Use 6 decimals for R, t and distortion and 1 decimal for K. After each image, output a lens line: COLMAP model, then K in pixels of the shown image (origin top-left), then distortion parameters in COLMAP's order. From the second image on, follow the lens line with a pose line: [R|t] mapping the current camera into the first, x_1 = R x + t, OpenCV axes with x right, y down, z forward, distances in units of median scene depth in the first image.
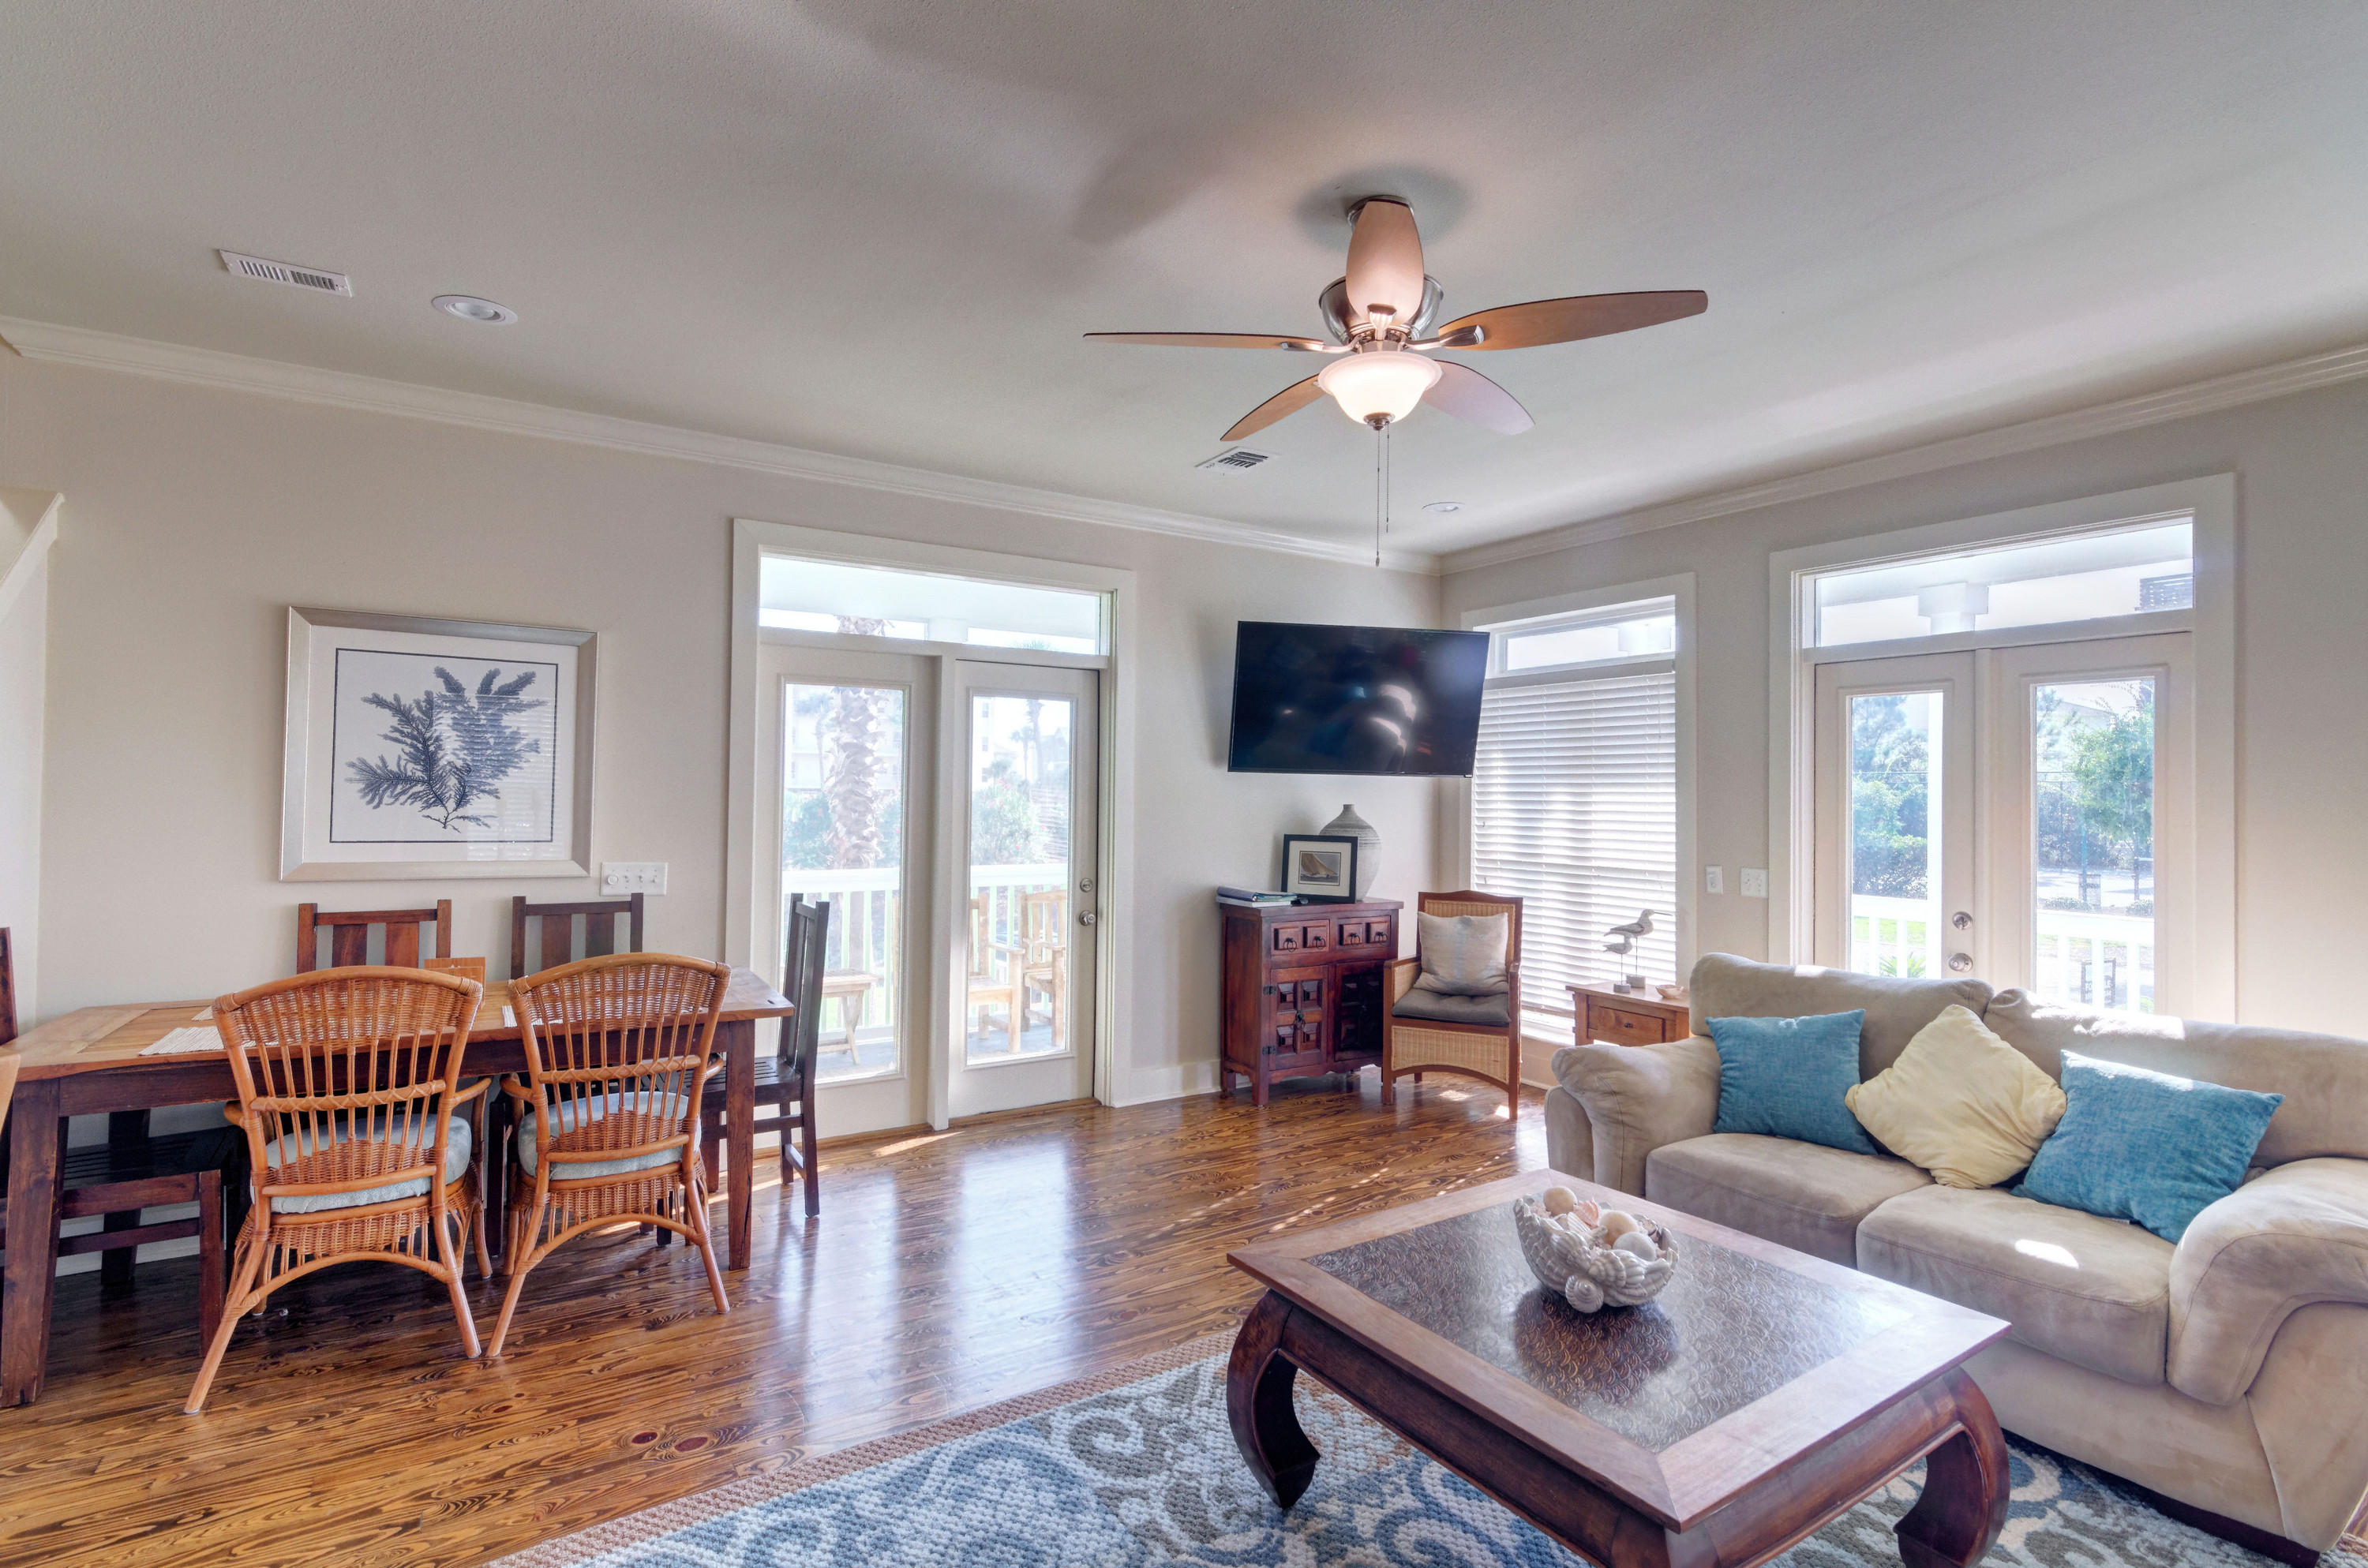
lens RADIAL K [[1129.2, 0, 1178.7], [0, 1129.2, 762.2], [0, 0, 1]] dist [0.000818, 0.000157]
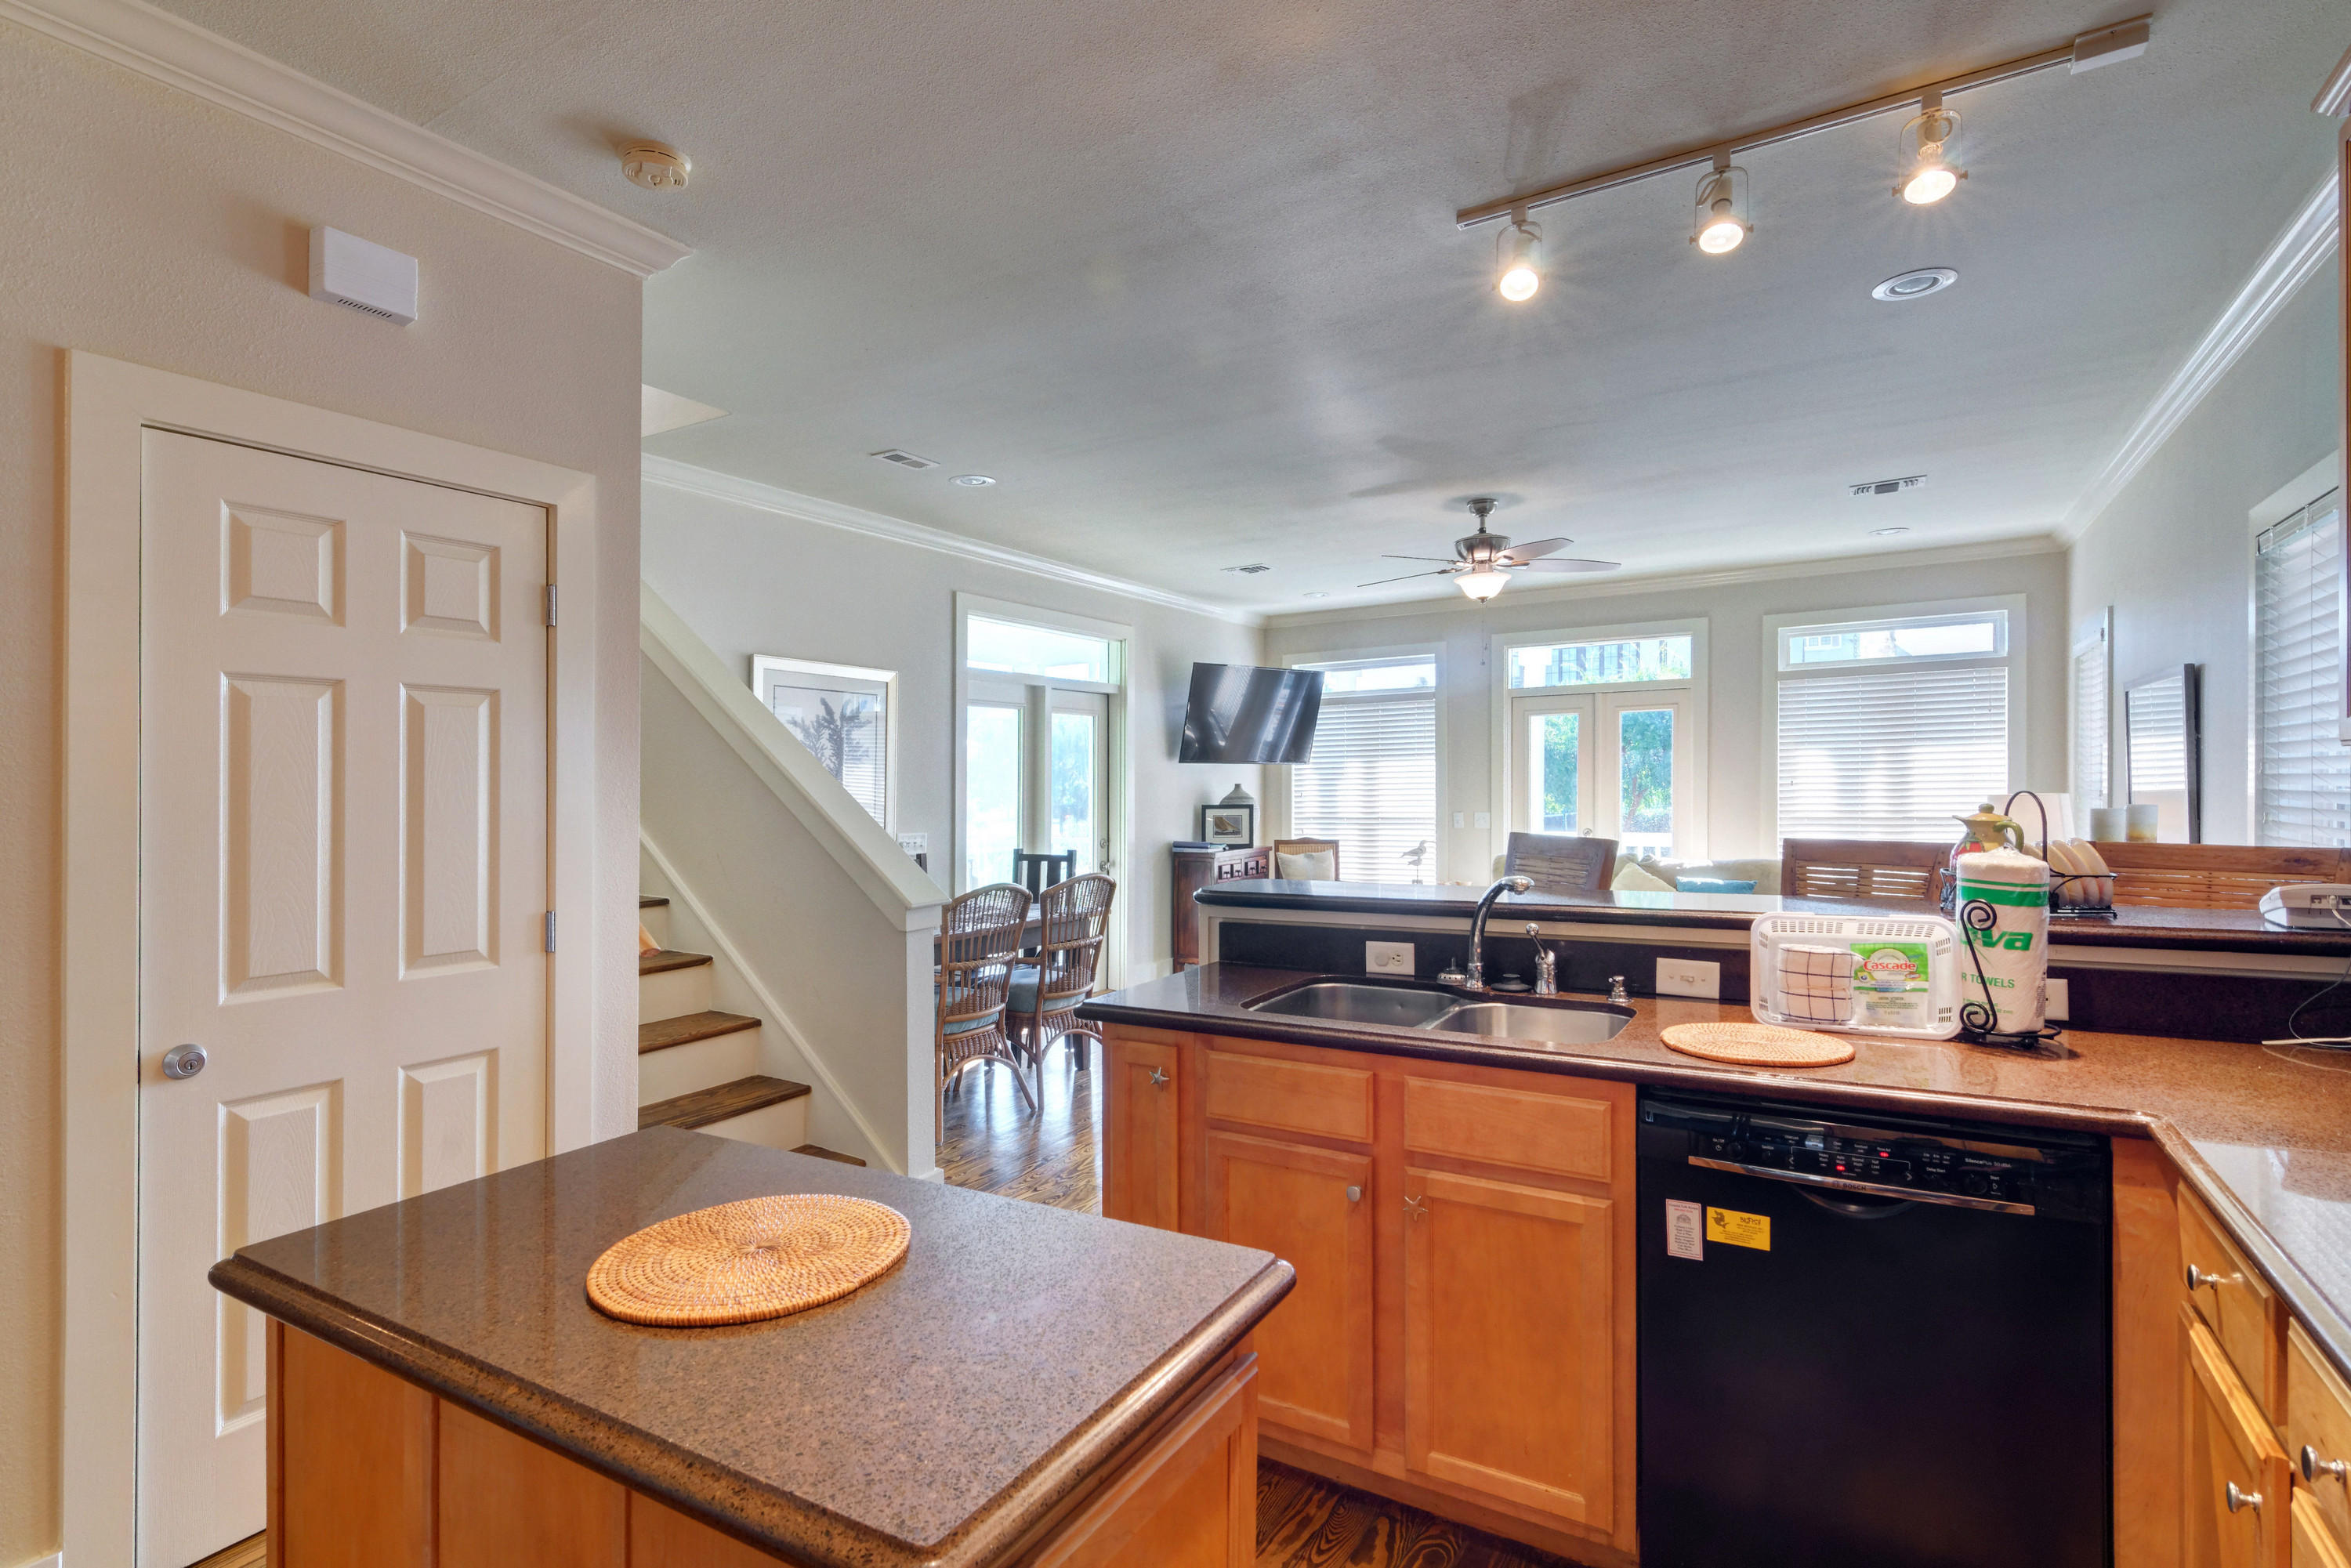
lens RADIAL K [[1121.2, 0, 1187.1], [0, 1121.2, 788.6], [0, 0, 1]] dist [0.000818, 0.000157]
pose [[0.896627, -0.027306, 0.441945, -0.620273], [0.013077, 0.999294, 0.035211, -0.009916], [-0.442594, -0.025791, 0.896351, -0.334268]]
